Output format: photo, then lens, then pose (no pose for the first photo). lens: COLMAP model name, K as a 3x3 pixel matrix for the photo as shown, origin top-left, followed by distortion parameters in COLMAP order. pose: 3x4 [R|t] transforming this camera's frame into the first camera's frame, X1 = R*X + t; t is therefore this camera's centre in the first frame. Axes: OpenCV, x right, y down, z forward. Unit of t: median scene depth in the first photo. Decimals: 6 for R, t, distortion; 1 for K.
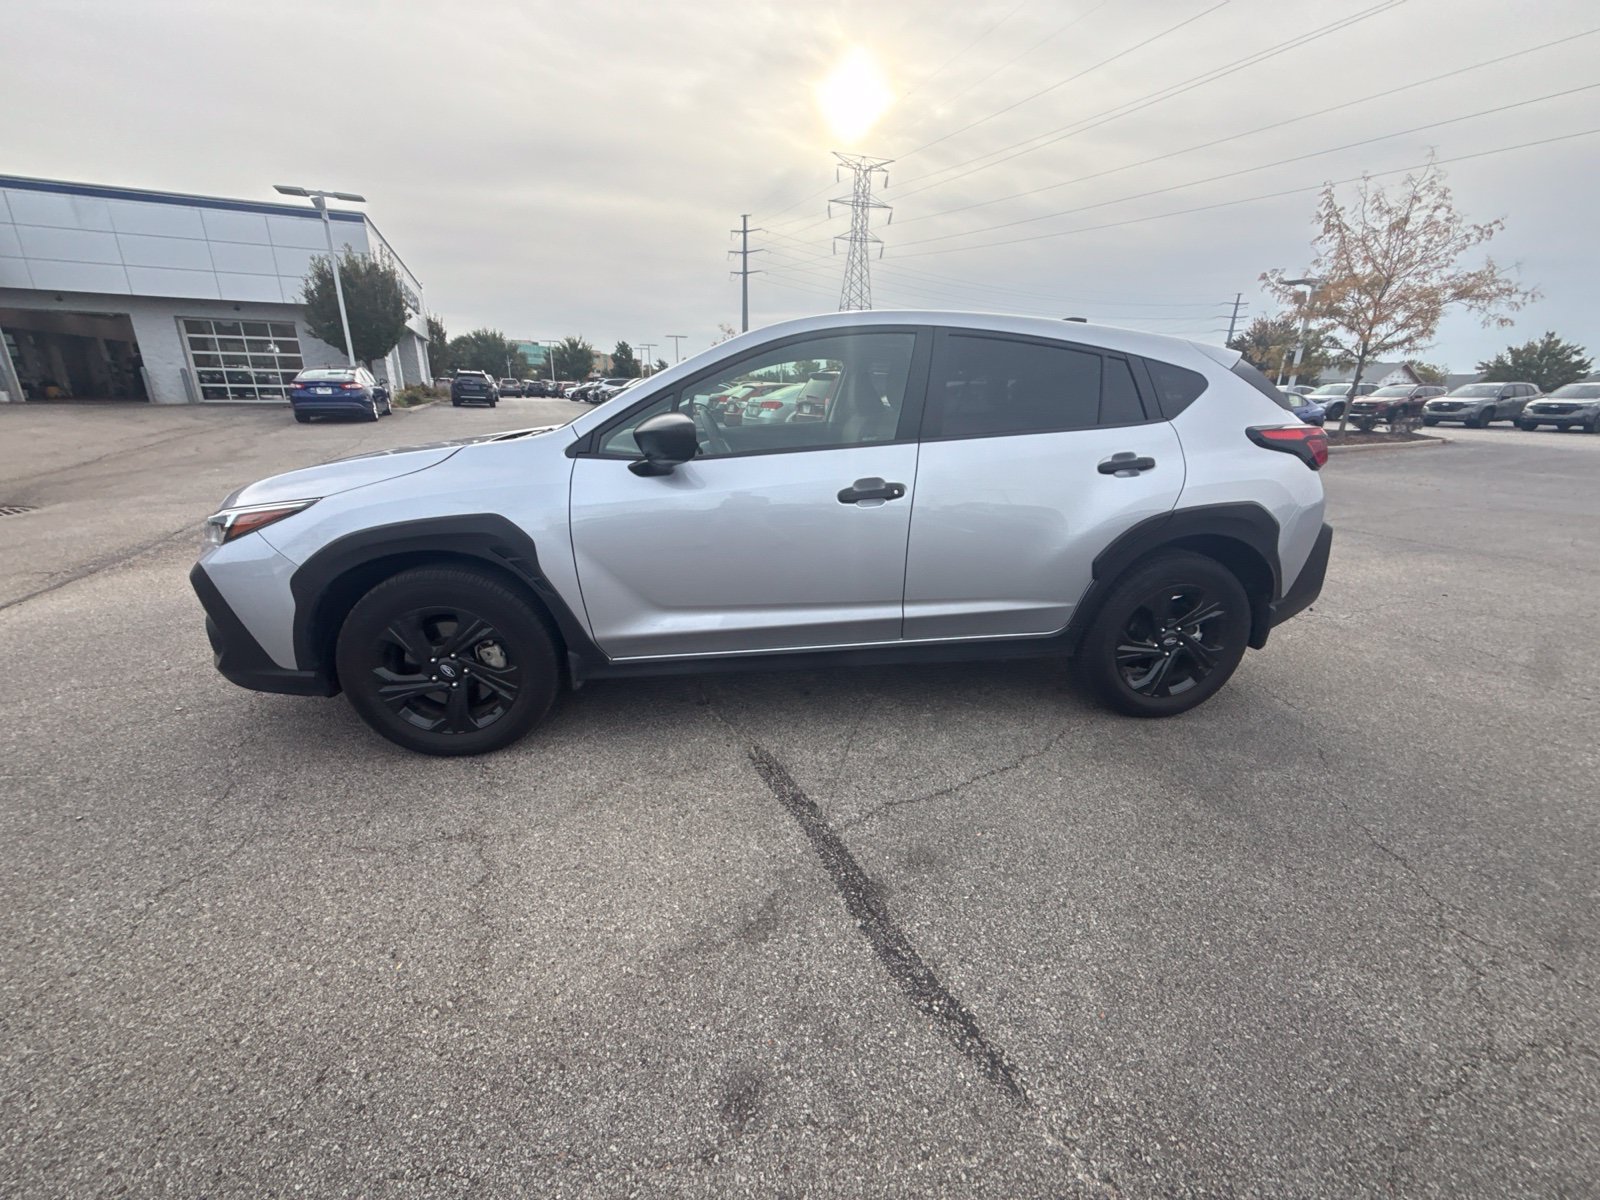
lens RADIAL K [[635.8, 0, 798.6], [0, 635.8, 602.6], [0, 0, 1]] dist [0.000169, -0.000431]
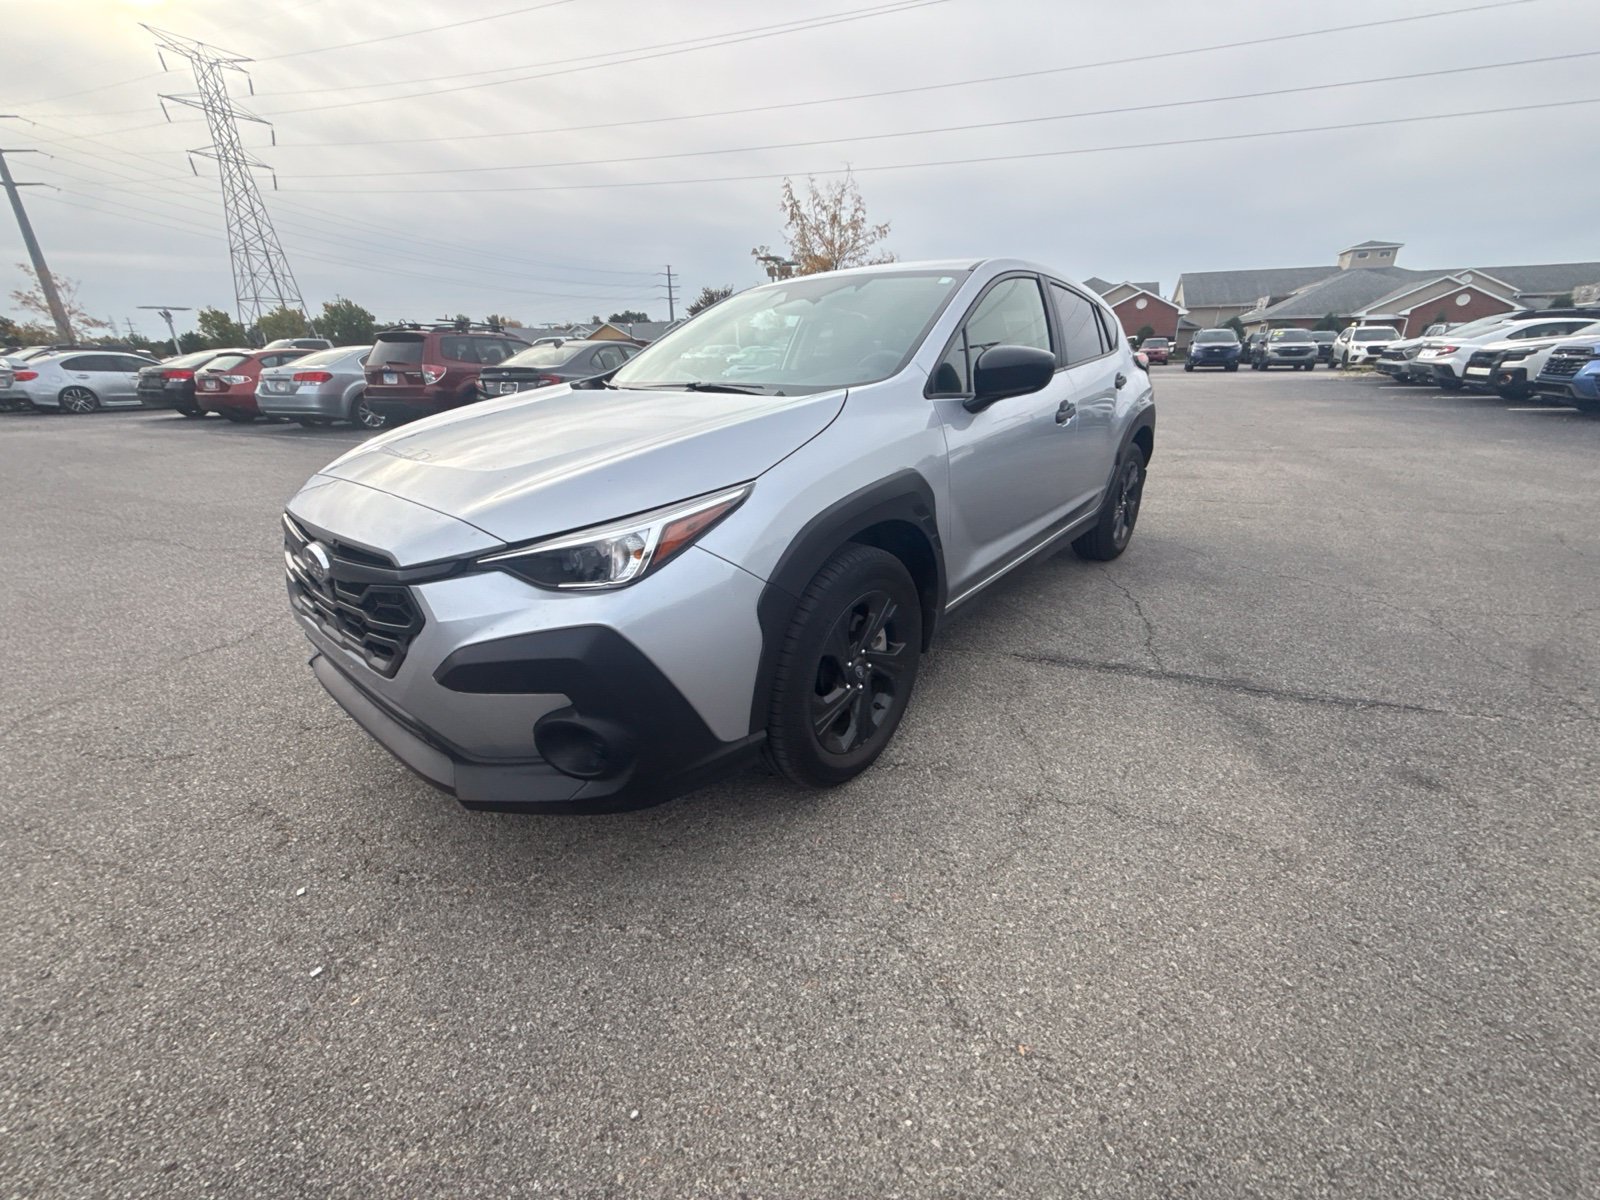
lens RADIAL K [[635.8, 0, 800.0], [0, 635.8, 602.7], [0, 0, 1]] dist [0.000169, -0.000431]
pose [[0.730231, -0.269021, 0.628005, -1.091701], [0.238257, 0.961779, 0.134962, -0.108472], [-0.640310, 0.051073, 0.766417, 0.406846]]
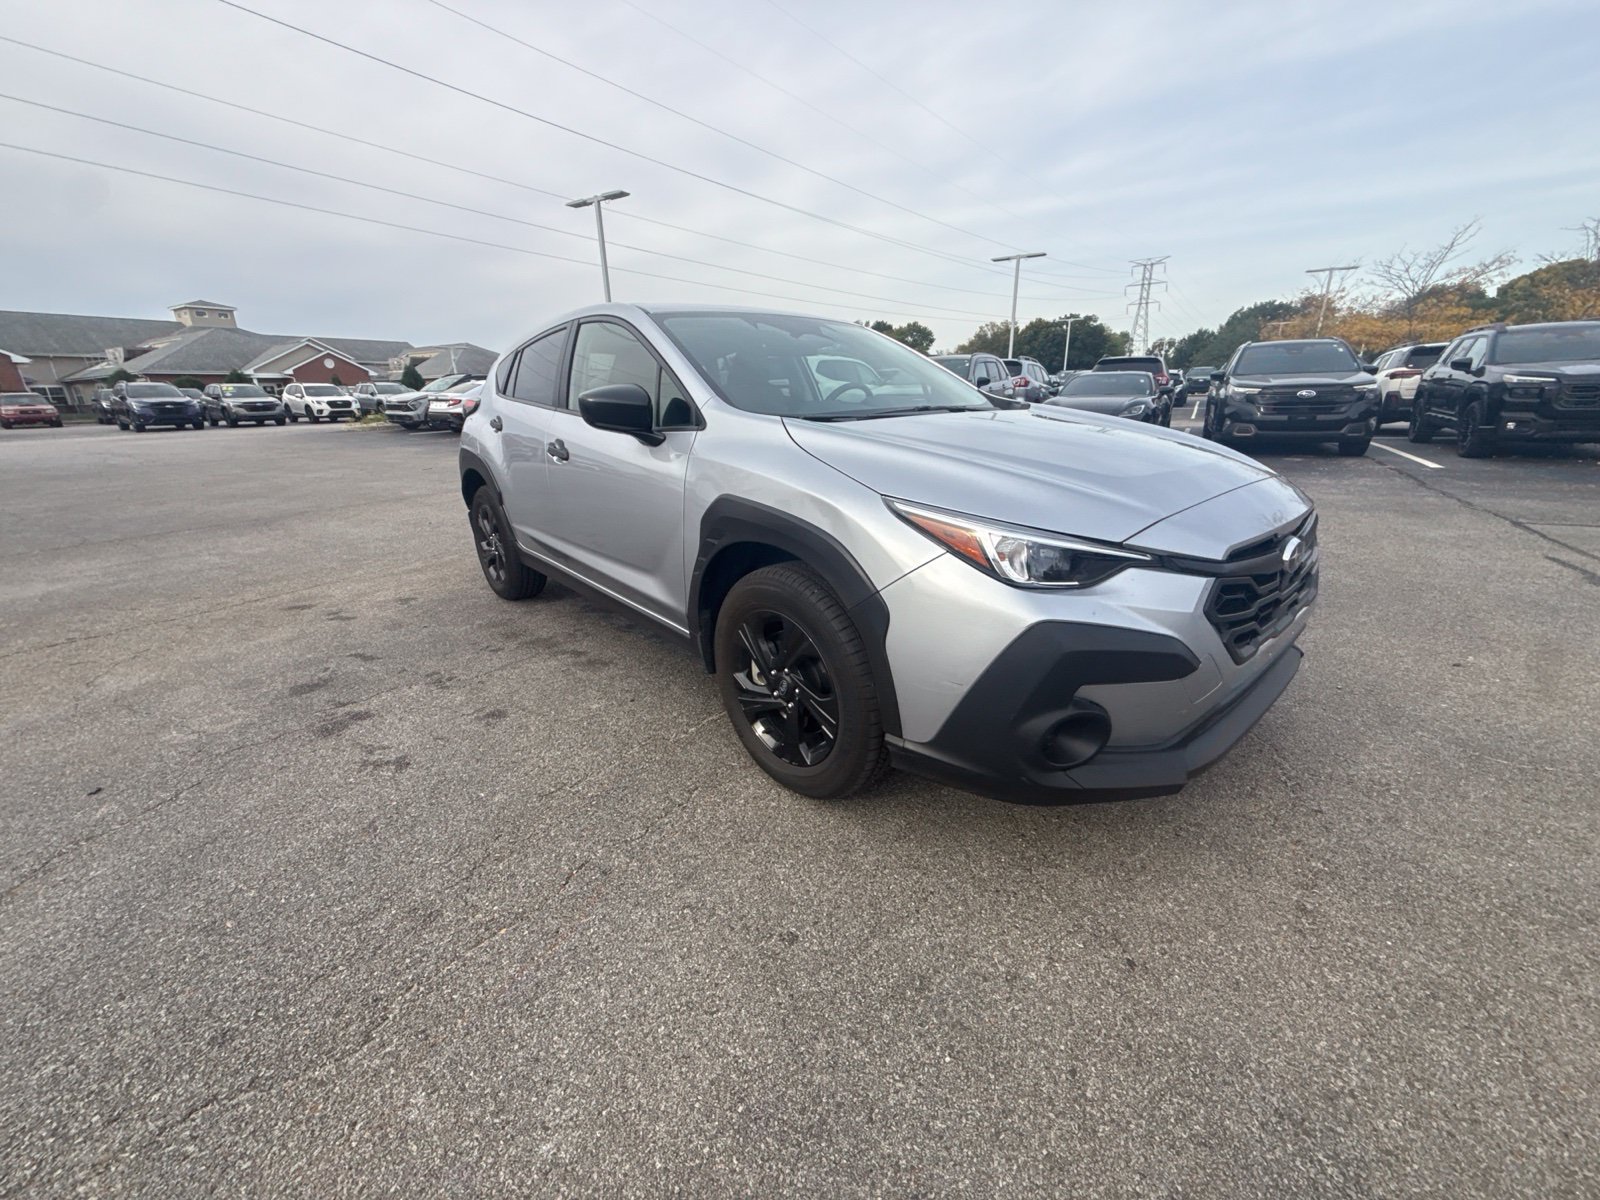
lens RADIAL K [[635.8, 0, 802.1], [0, 635.8, 601.8], [0, 0, 1]] dist [0.000169, -0.000431]
pose [[-0.566544, -0.259389, 0.782141, -1.289270], [0.272677, 0.836679, 0.474990, -0.631767], [-0.777608, 0.482375, -0.403287, 2.003884]]
